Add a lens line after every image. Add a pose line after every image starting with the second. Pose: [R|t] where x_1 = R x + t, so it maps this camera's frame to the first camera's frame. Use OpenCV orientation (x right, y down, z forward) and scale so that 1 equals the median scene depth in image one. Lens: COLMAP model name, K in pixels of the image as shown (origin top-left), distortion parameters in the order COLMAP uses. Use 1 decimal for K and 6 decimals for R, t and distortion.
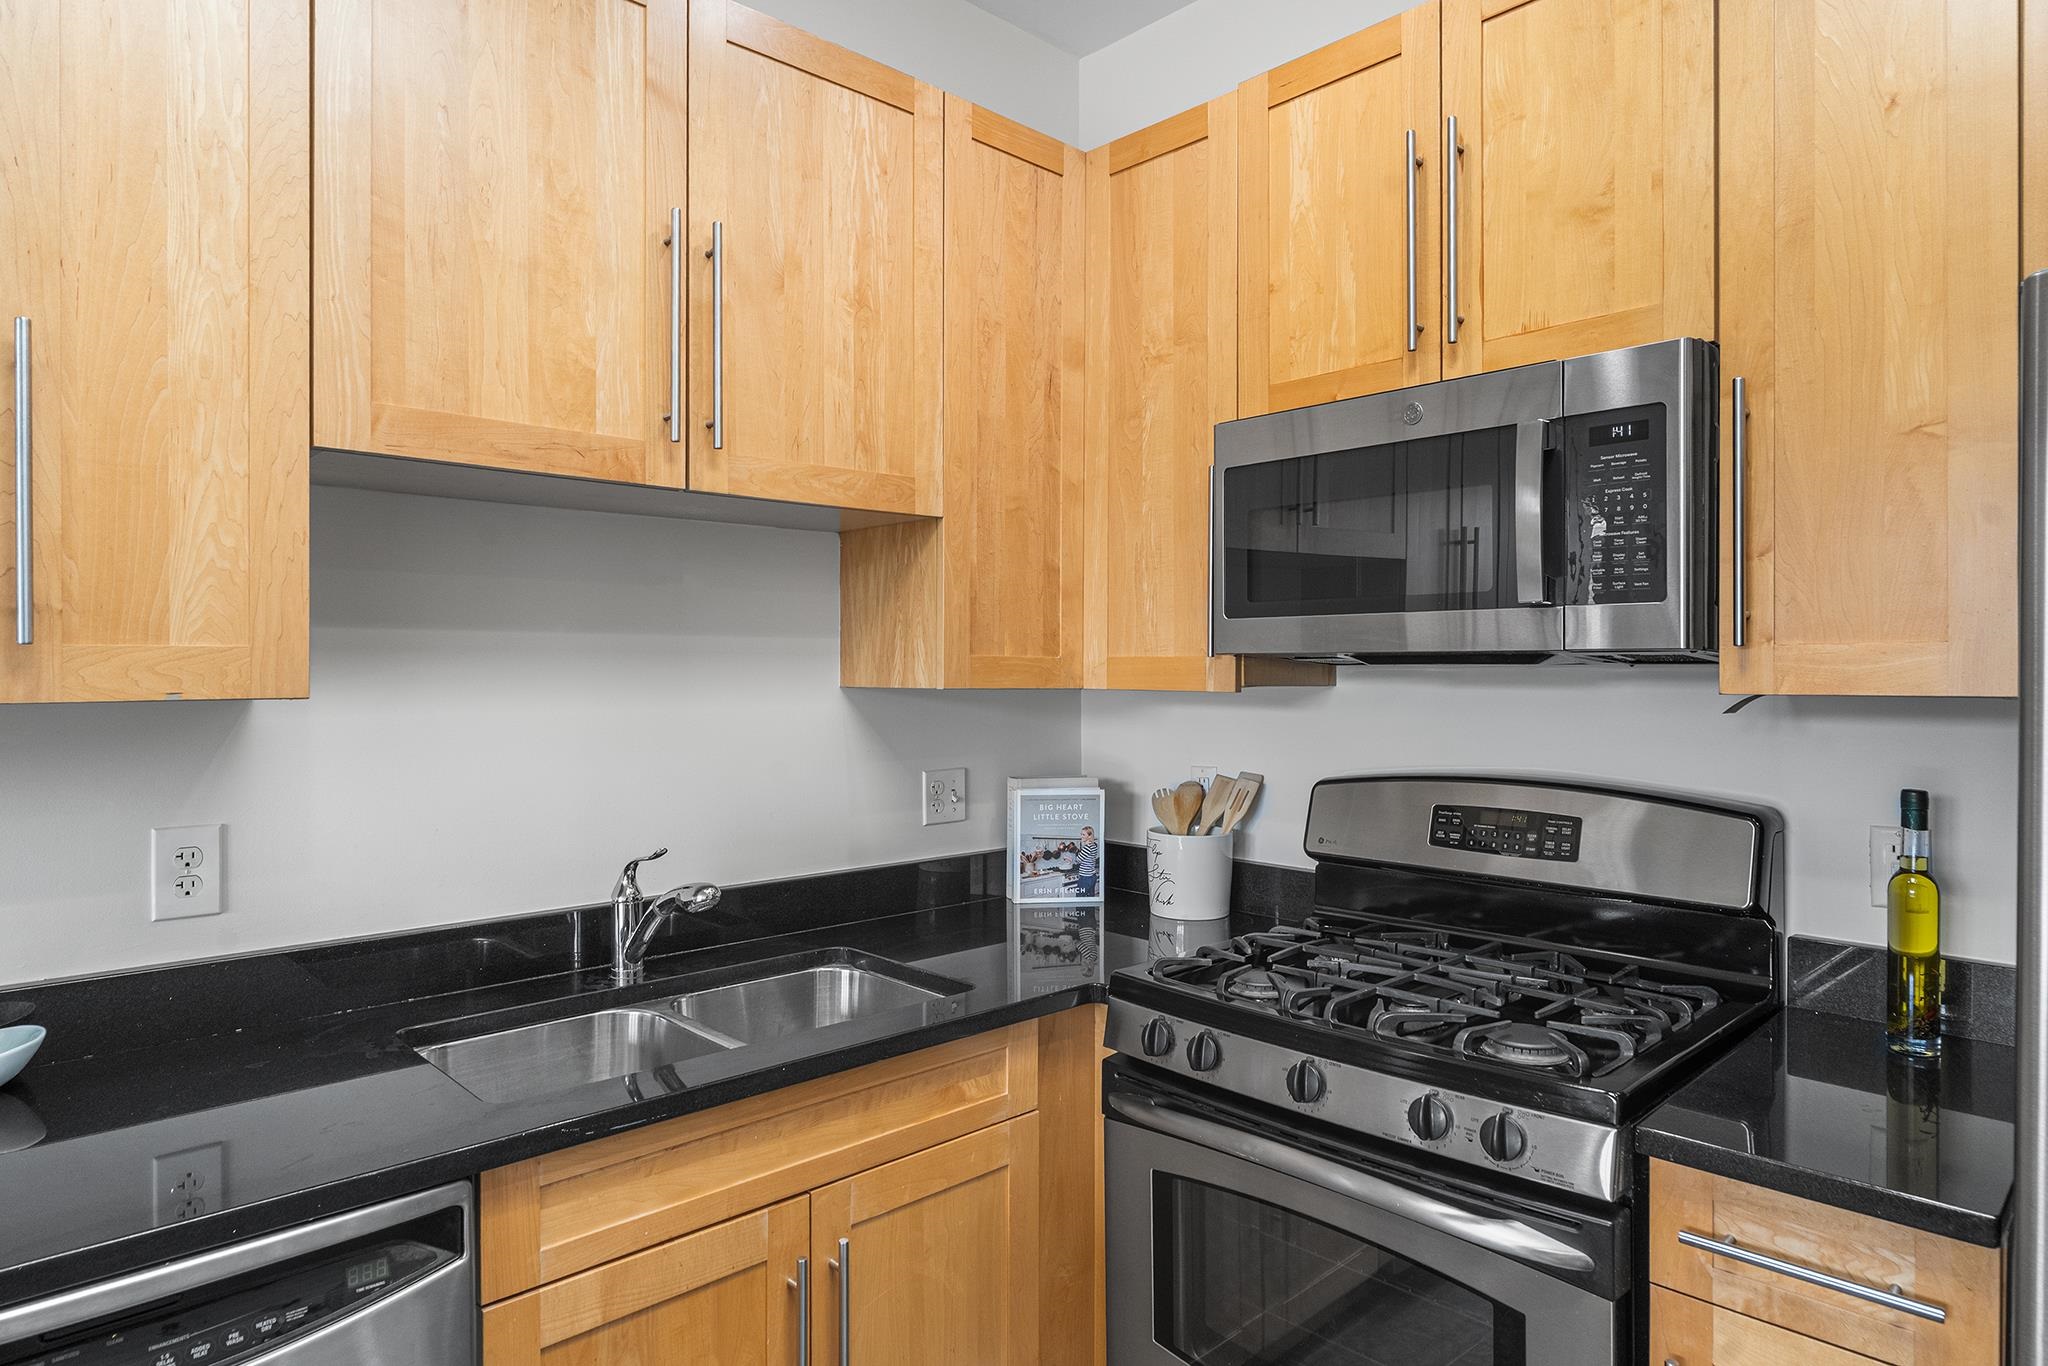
lens RADIAL K [[1193.7, 0, 1008.4], [0, 1193.7, 672.5], [0, 0, 1]] dist [-0.001538, 0.000042]
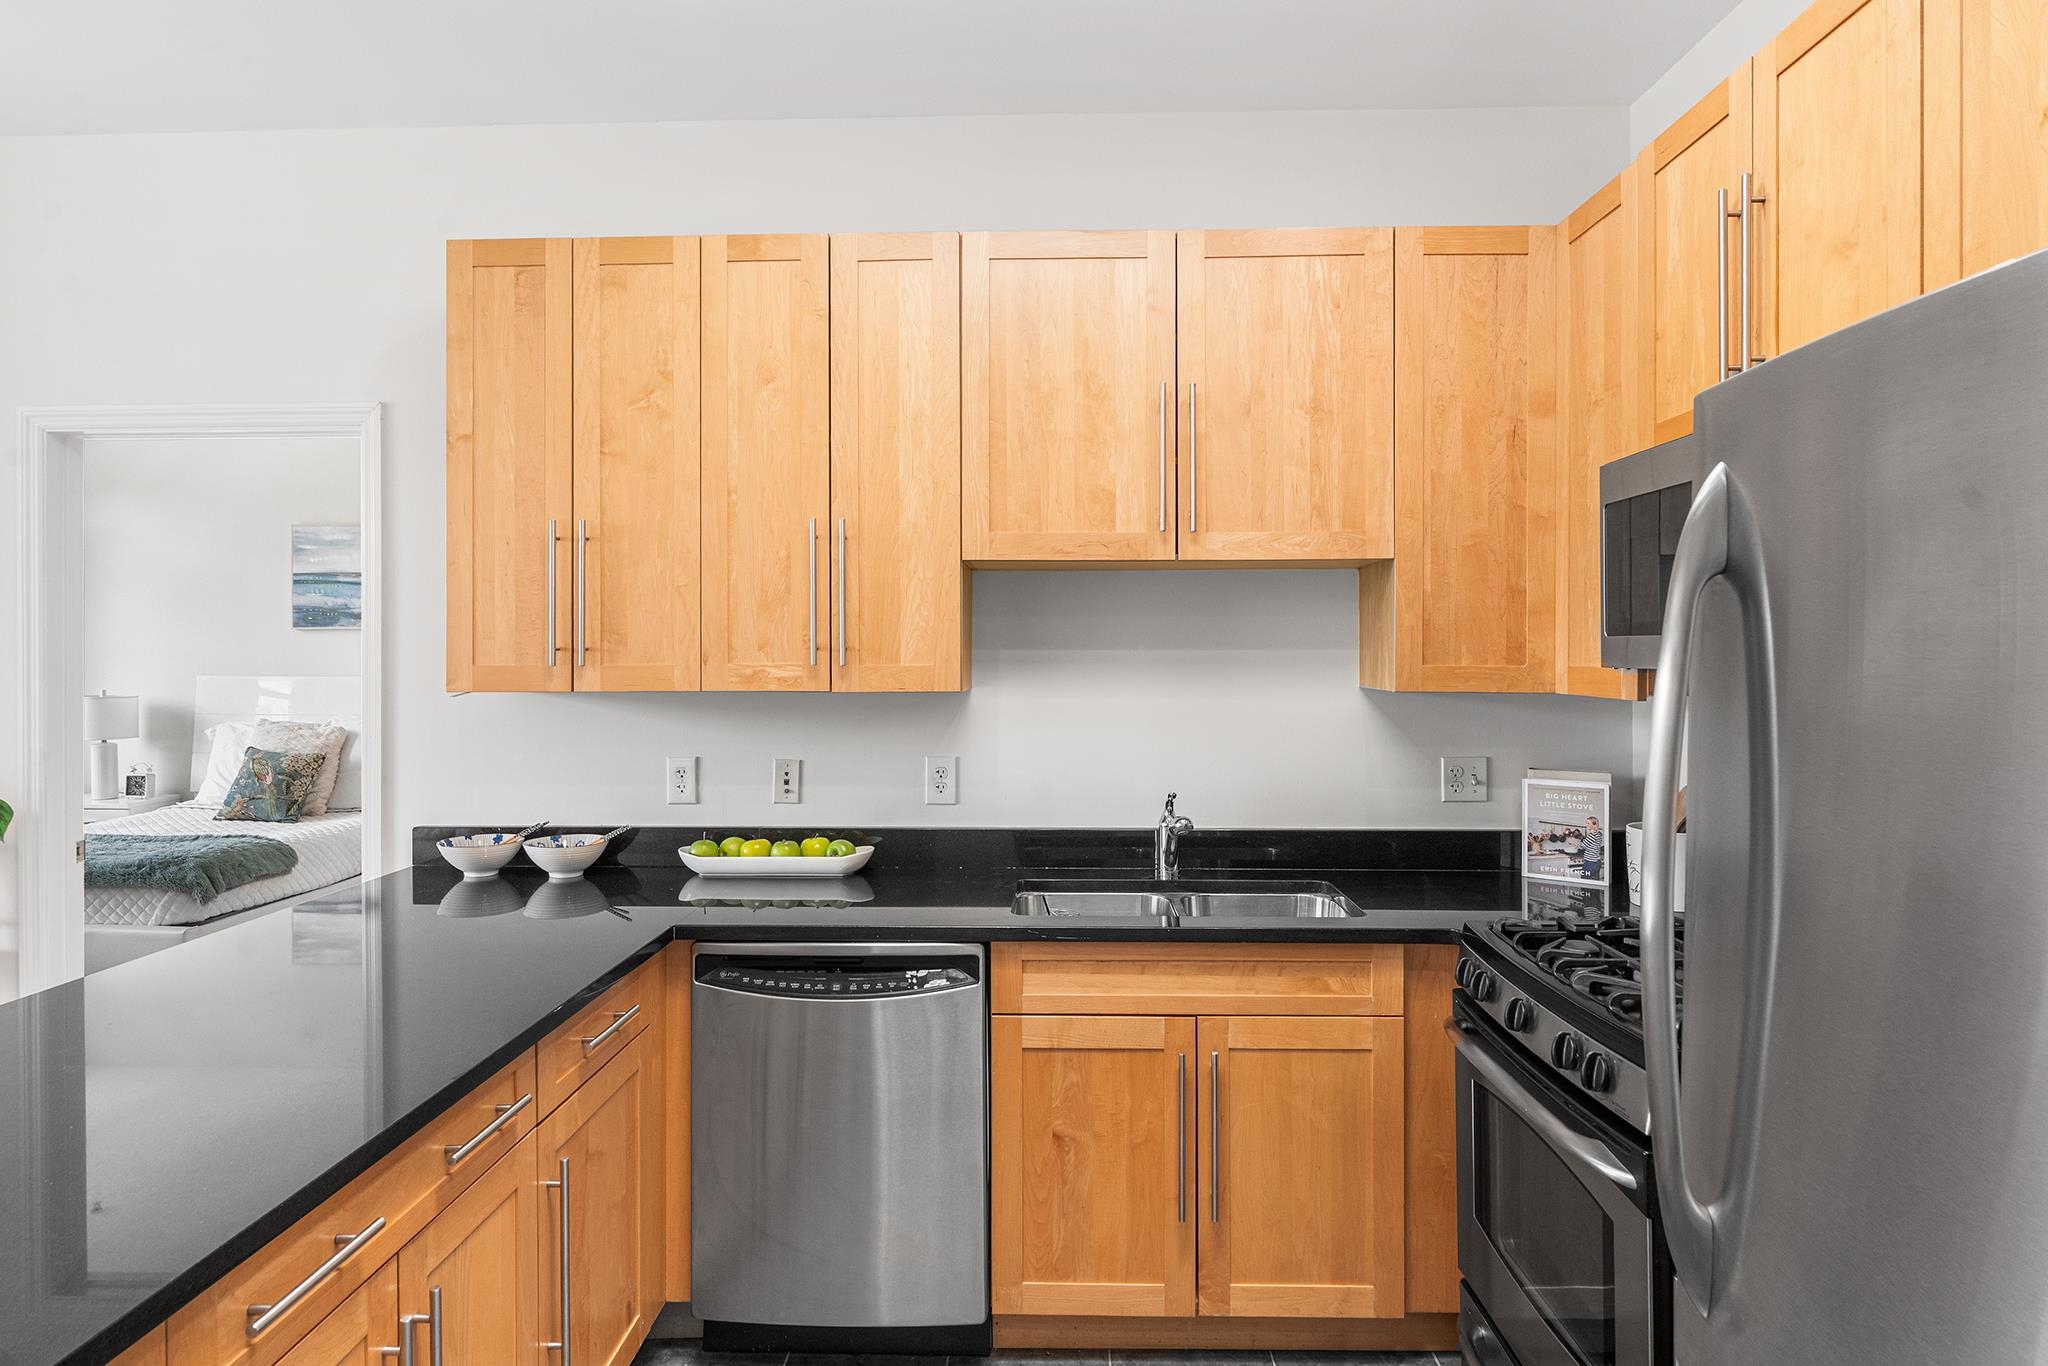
lens RADIAL K [[1163.3, 0, 1022.4], [0, 1163.3, 652.9], [0, 0, 1]] dist [-0.000547, 0.000209]
pose [[0.708406, -0.000066, -0.705805, 0.568475], [-0.000411, 1.000000, -0.000506, -0.028379], [0.705805, 0.000648, 0.708406, -0.178408]]
